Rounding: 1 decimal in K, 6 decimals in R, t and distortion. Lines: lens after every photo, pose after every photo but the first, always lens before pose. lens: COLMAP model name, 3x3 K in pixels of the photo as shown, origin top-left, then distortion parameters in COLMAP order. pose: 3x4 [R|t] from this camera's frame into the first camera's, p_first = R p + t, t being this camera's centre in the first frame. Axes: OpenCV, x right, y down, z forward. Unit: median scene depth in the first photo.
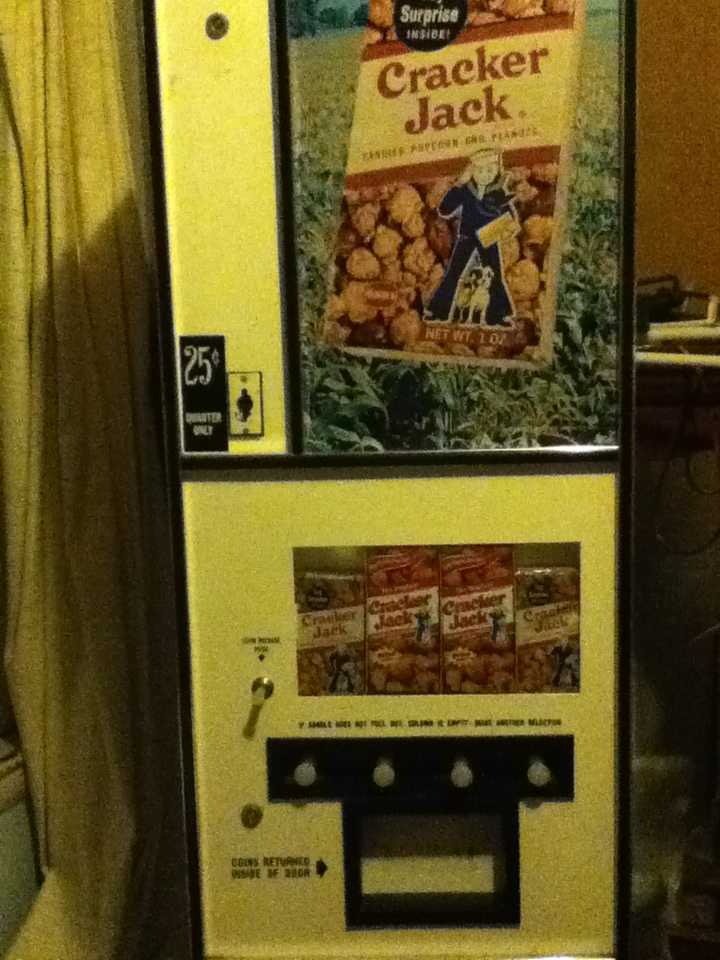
lens RADIAL K [[1272.8, 0, 360.0], [0, 1272.8, 480.0], [0, 0, 1]] dist [0.098862, -0.124077]
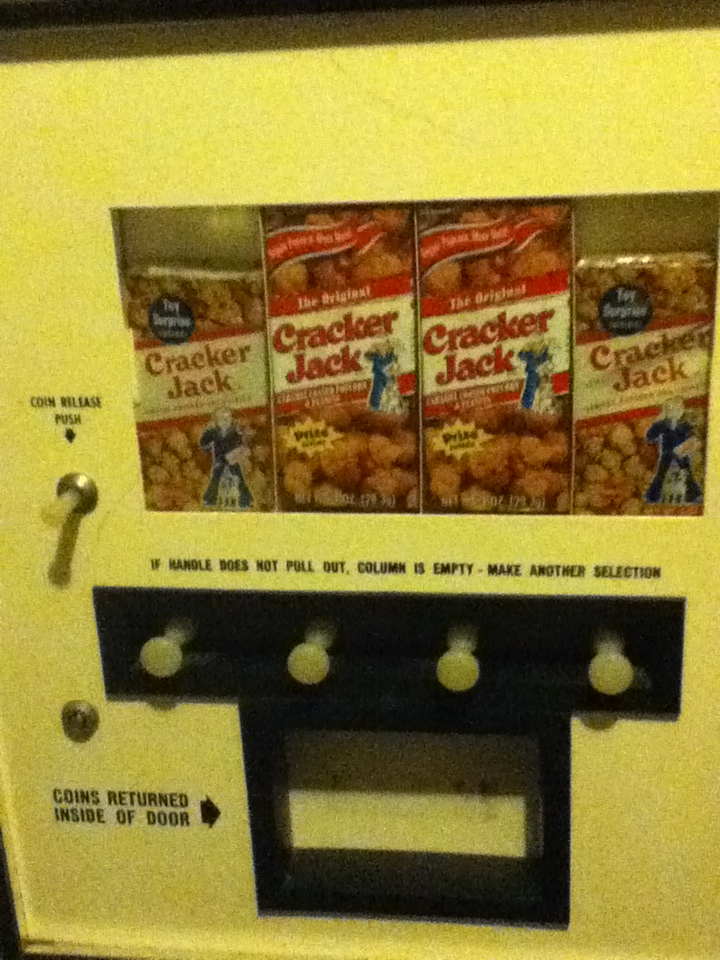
lens RADIAL K [[1272.8, 0, 360.0], [0, 1272.8, 480.0], [0, 0, 1]] dist [0.098862, -0.124077]
pose [[0.996288, 0.018175, -0.084139, 0.082003], [-0.003909, 0.985999, 0.166708, 0.071443], [0.085991, -0.165761, 0.982410, 0.507522]]
